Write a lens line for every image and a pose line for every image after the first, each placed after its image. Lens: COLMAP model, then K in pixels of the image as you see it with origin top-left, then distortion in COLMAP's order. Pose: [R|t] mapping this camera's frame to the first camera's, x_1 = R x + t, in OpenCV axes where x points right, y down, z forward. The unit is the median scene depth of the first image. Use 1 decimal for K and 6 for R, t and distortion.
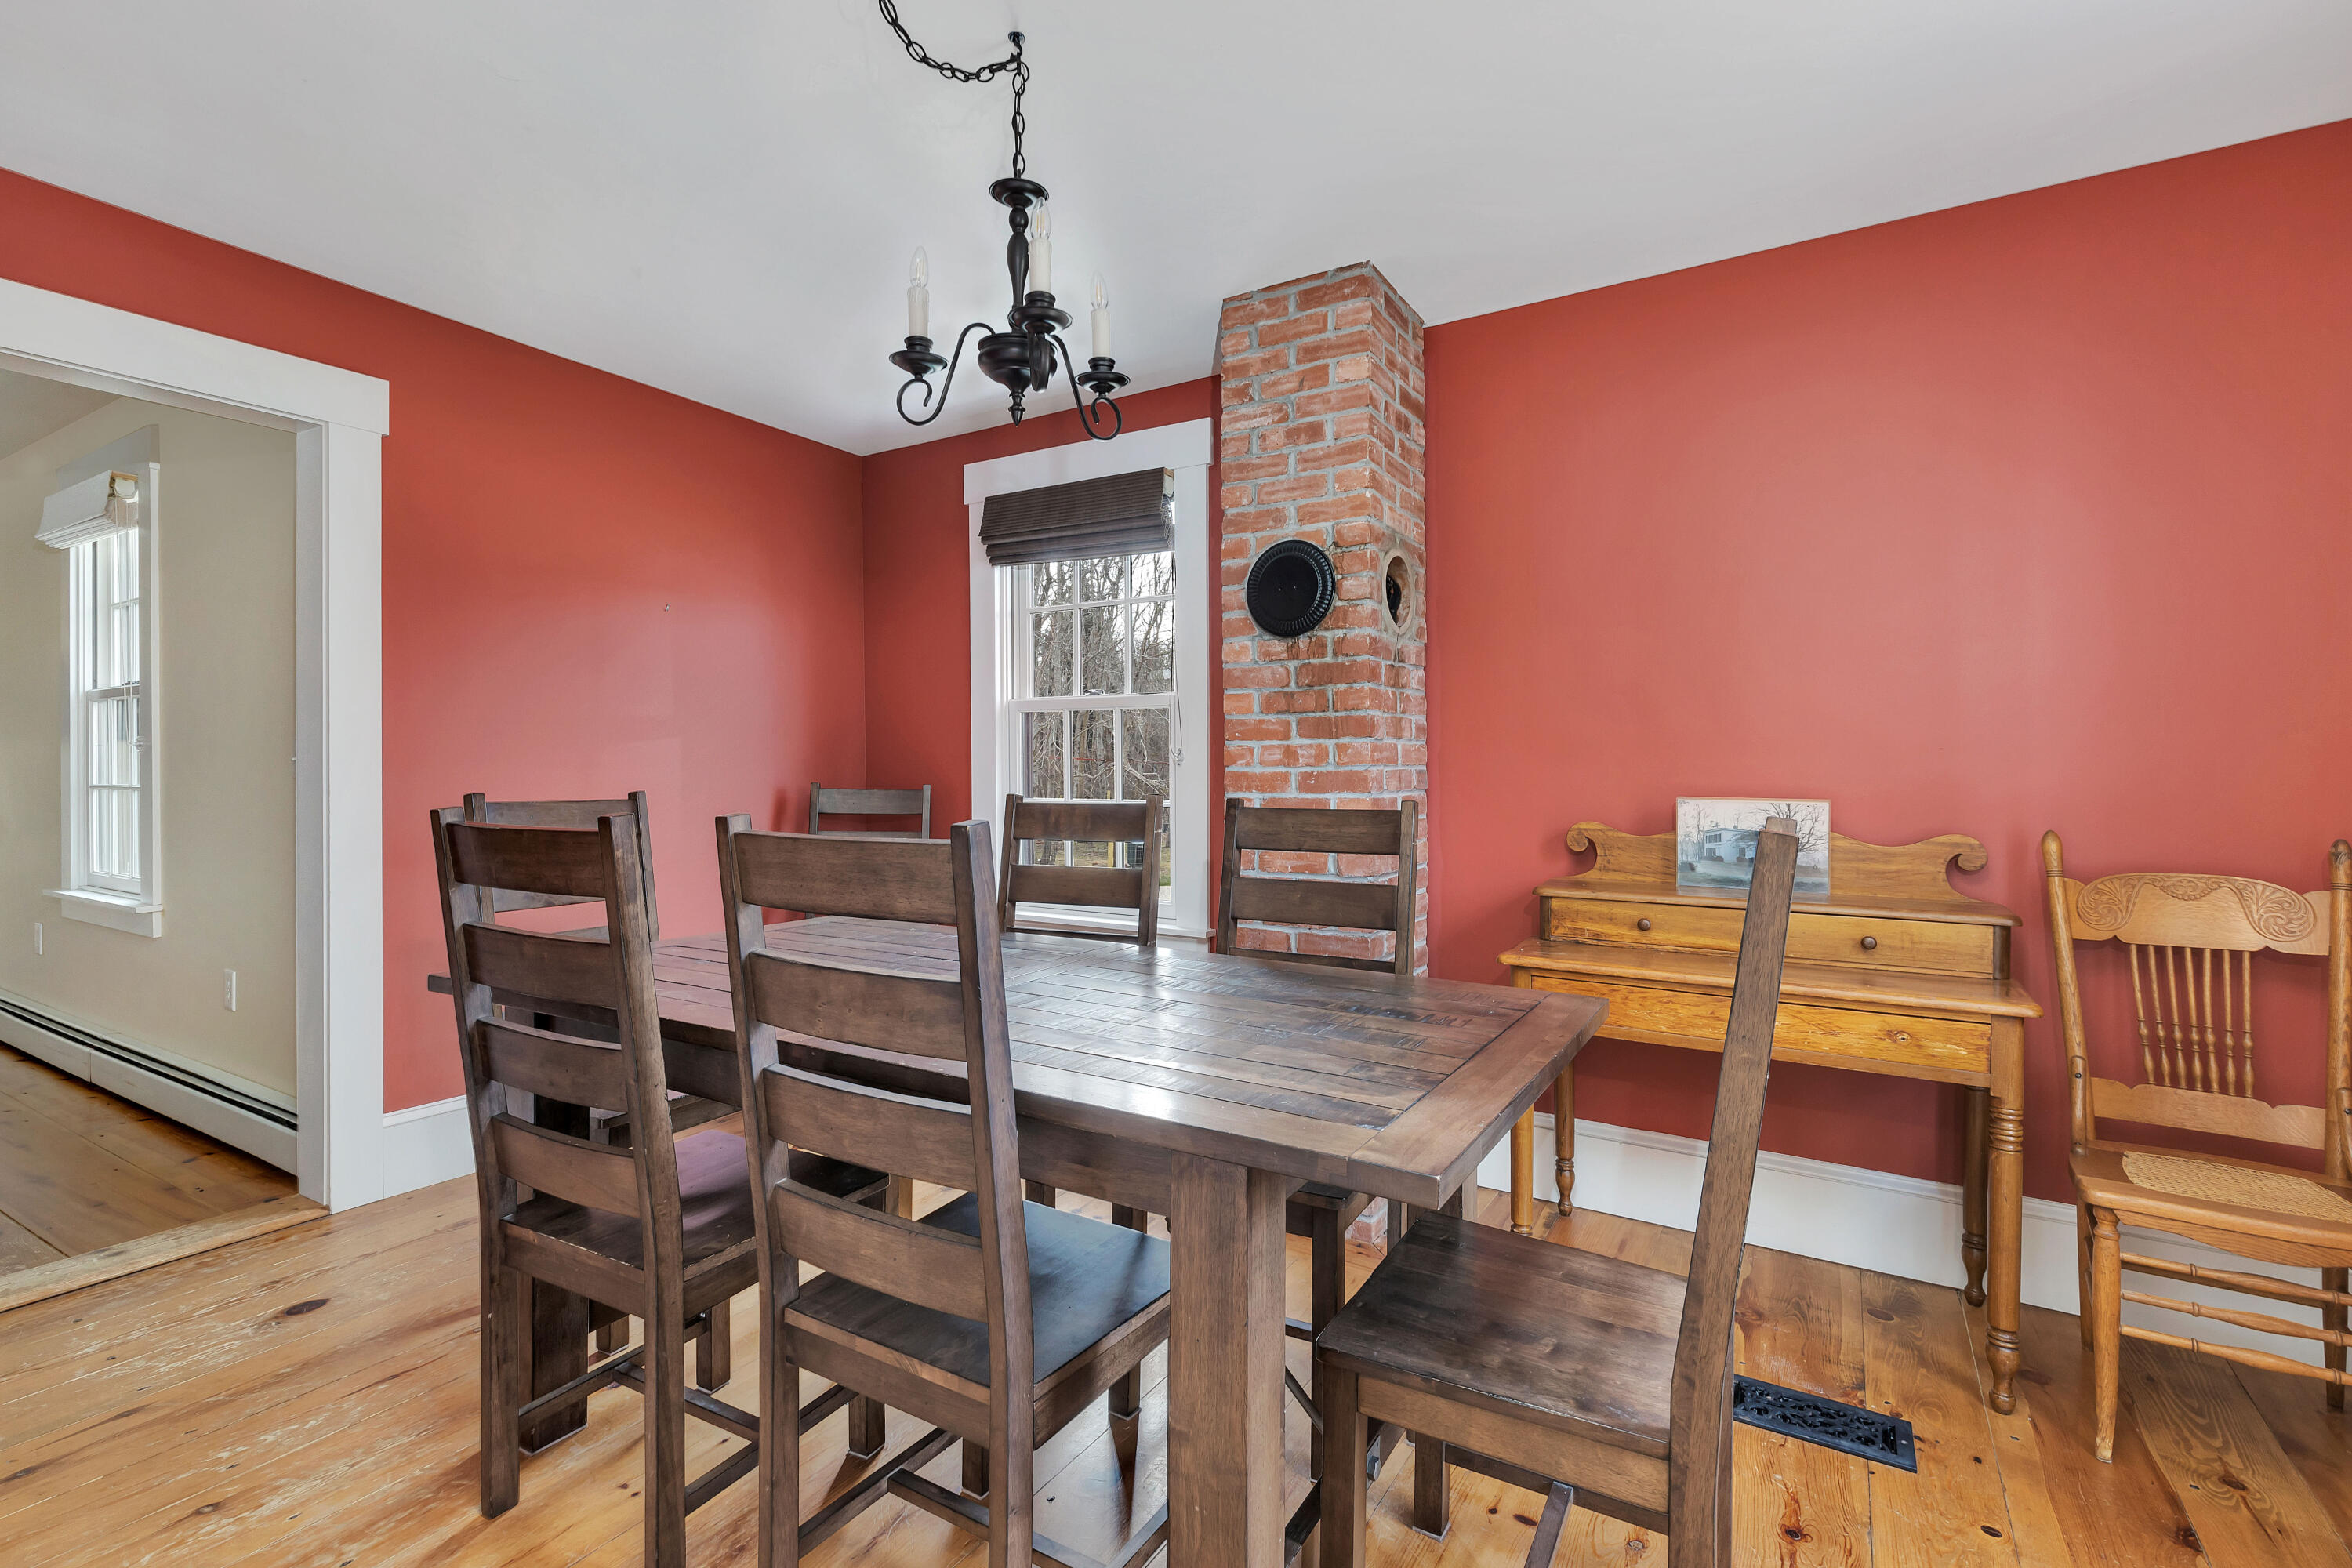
lens RADIAL K [[1070.9, 0, 1194.1], [0, 1070.9, 778.2], [0, 0, 1]] dist [0.000313, -0.000271]
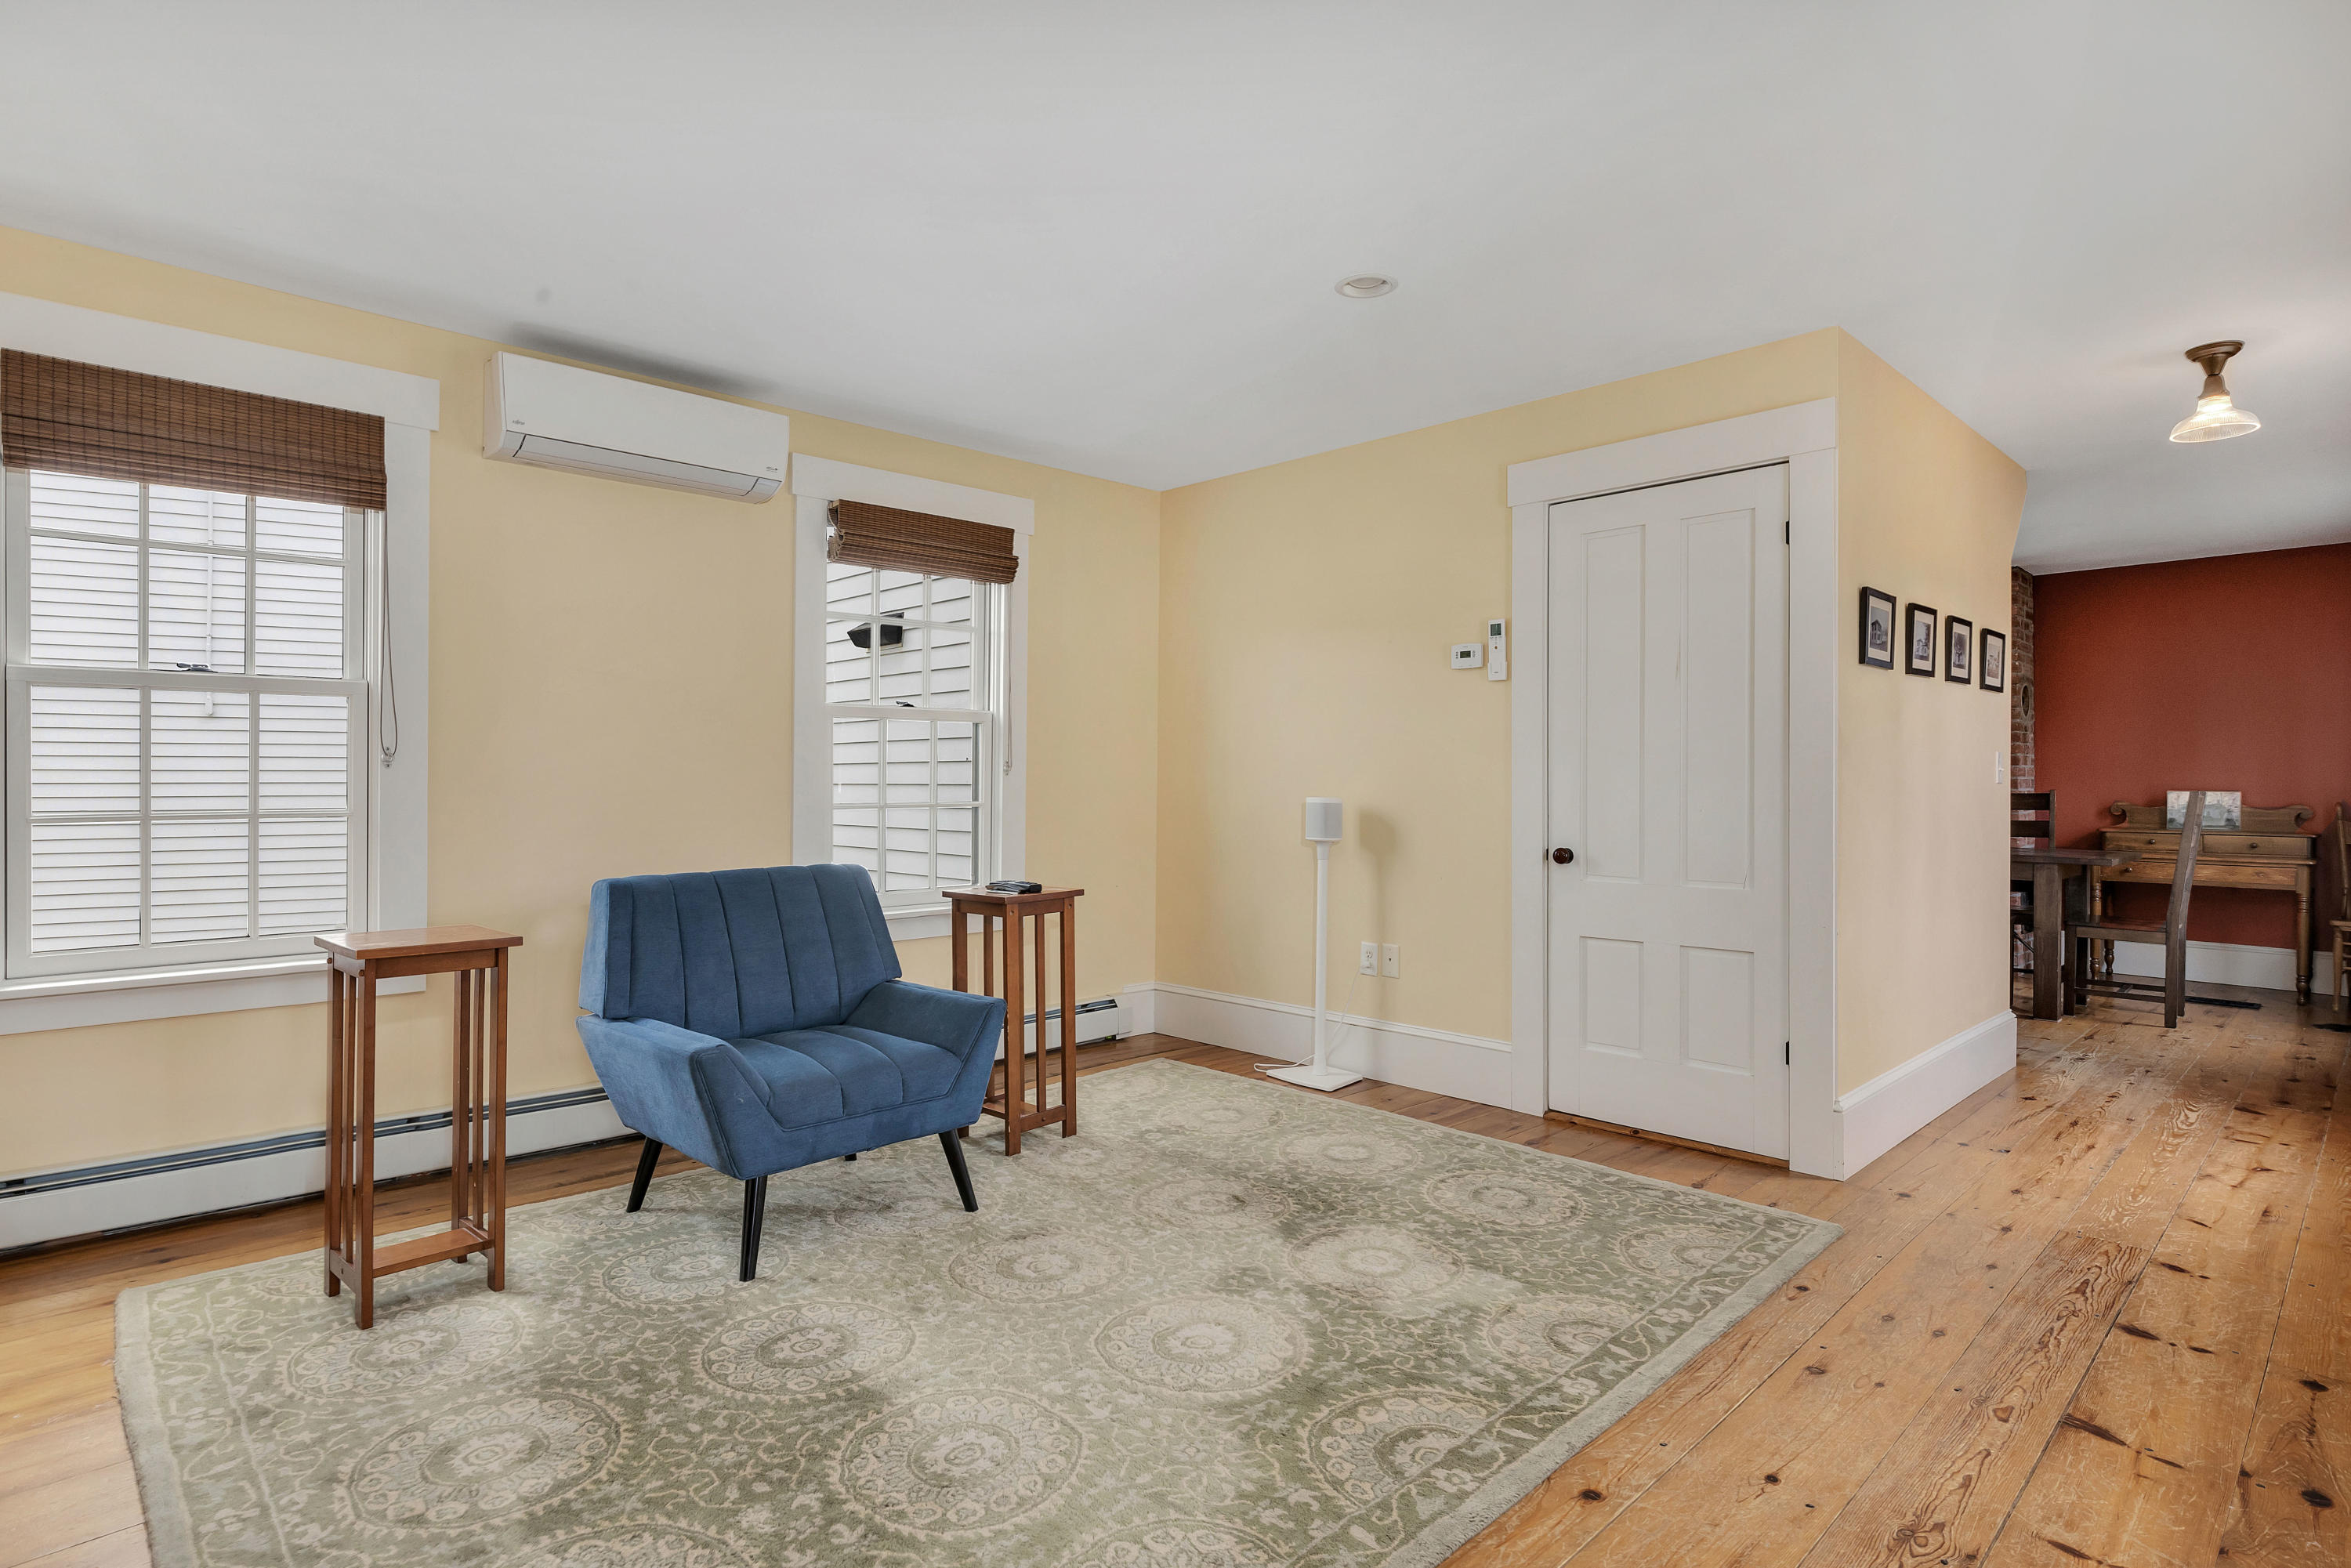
lens RADIAL K [[1239.2, 0, 1144.4], [0, 1239.2, 789.2], [0, 0, 1]] dist [0.000224, -0.000280]
pose [[0.965430, 0.006340, -0.260585, -1.003477], [-0.005069, 0.999972, 0.005551, 0.010663], [0.260613, -0.004038, 0.965435, -2.200616]]
